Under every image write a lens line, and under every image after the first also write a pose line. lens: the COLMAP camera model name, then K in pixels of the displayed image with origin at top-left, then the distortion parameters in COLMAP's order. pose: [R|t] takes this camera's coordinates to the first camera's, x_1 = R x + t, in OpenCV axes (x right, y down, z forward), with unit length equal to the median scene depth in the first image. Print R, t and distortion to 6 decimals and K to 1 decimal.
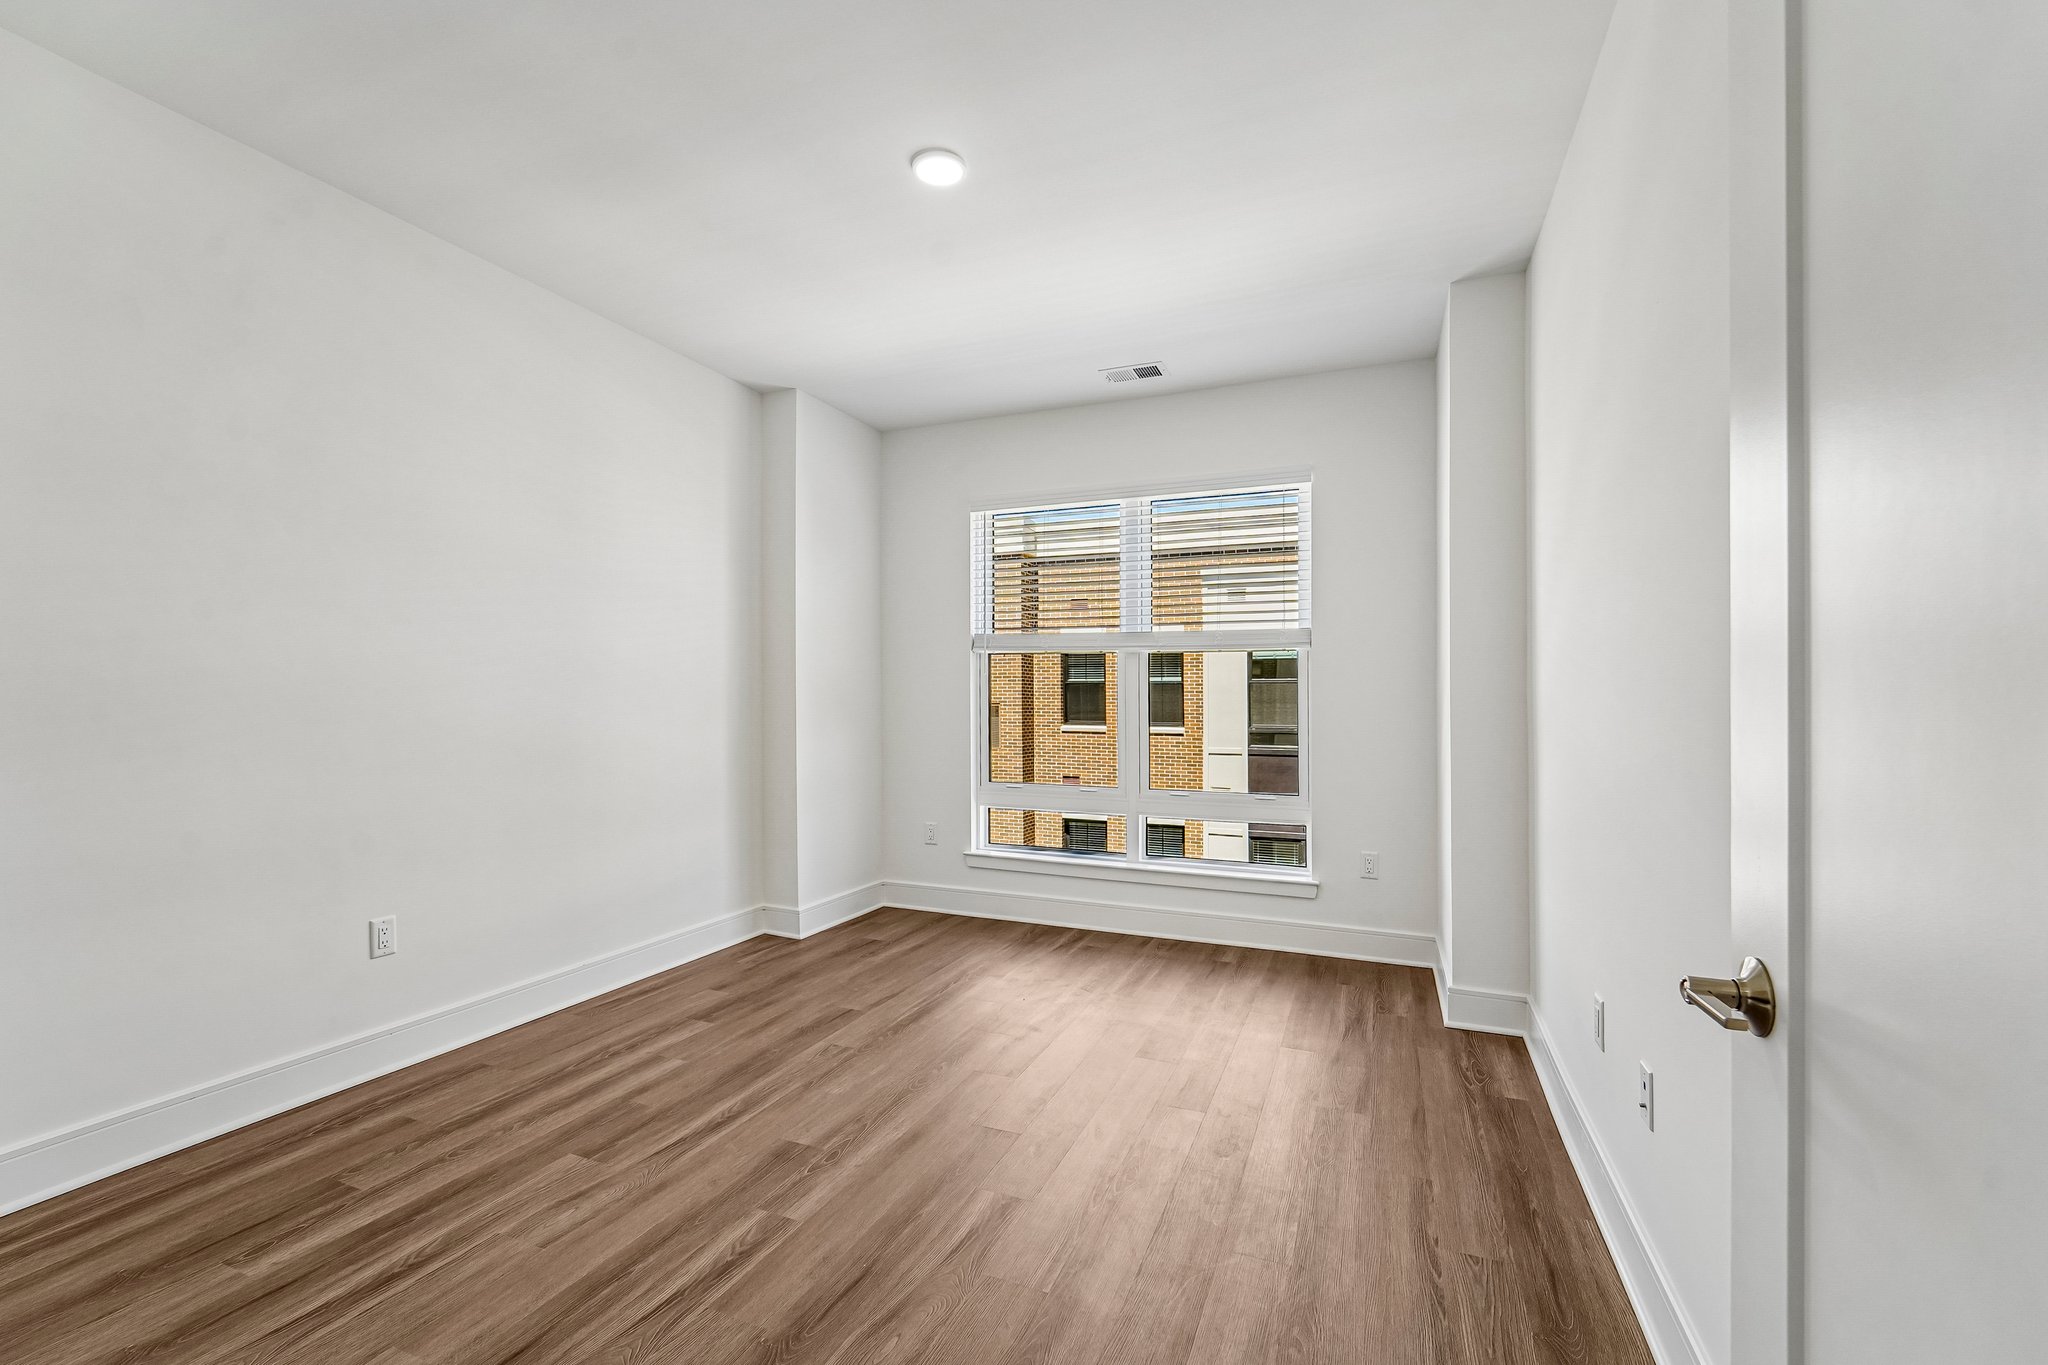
lens RADIAL K [[897.0, 0, 997.5], [0, 897.0, 681.5], [0, 0, 1]] dist [-0.001901, 0.000716]
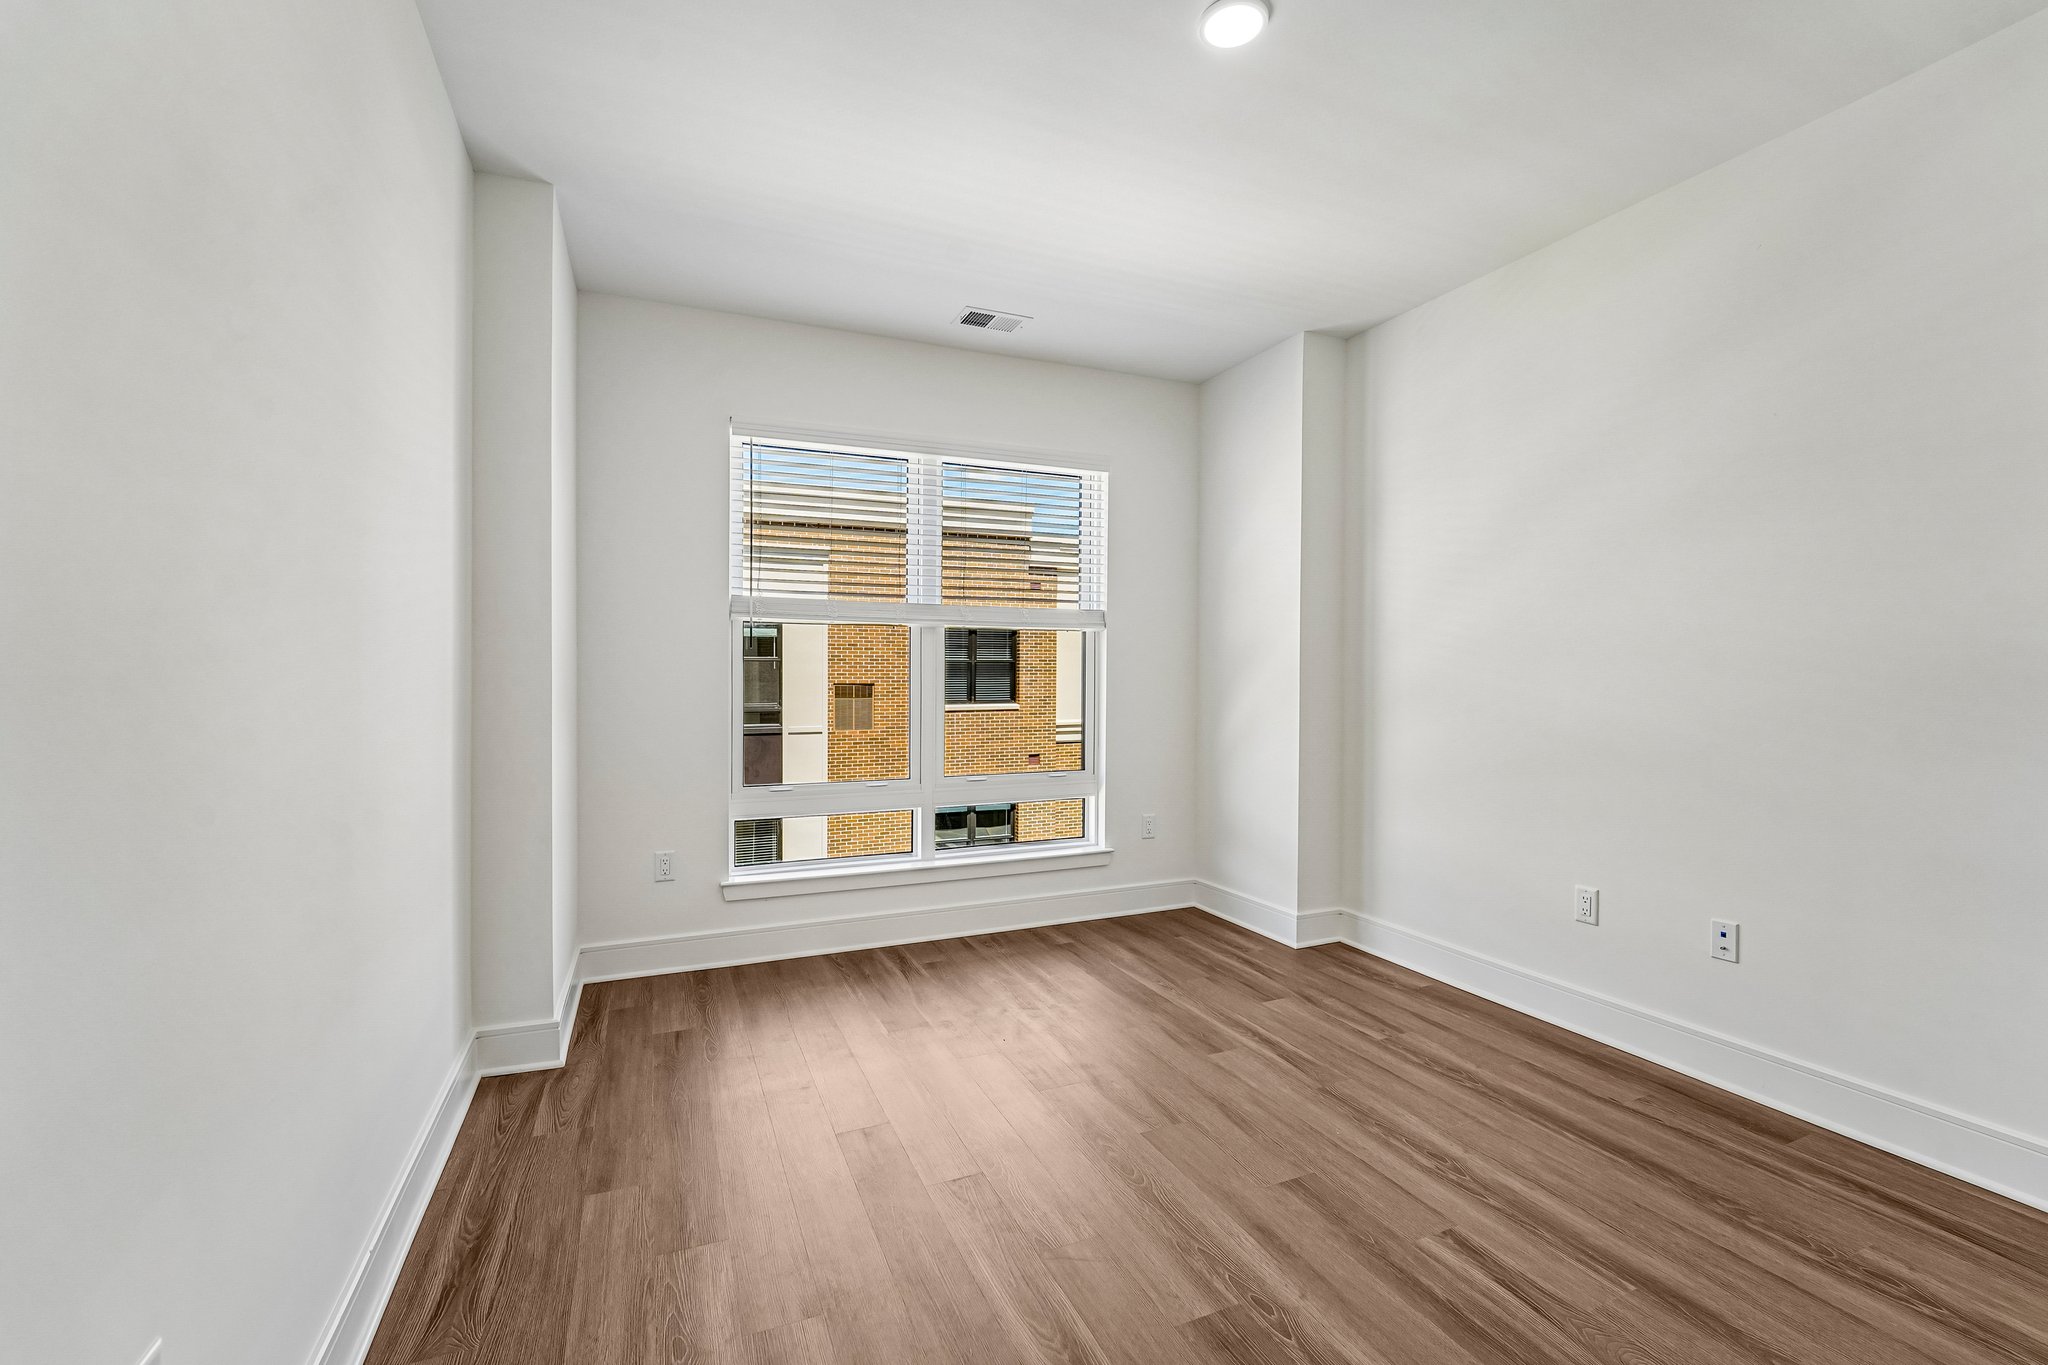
lens RADIAL K [[873.5, 0, 1032.9], [0, 873.5, 674.8], [0, 0, 1]] dist [-0.014412, -0.002201]
pose [[0.671101, -0.002382, 0.741362, -0.459641], [-0.008170, 0.999910, 0.010609, 0.005991], [-0.741321, -0.013176, 0.671021, 0.366289]]
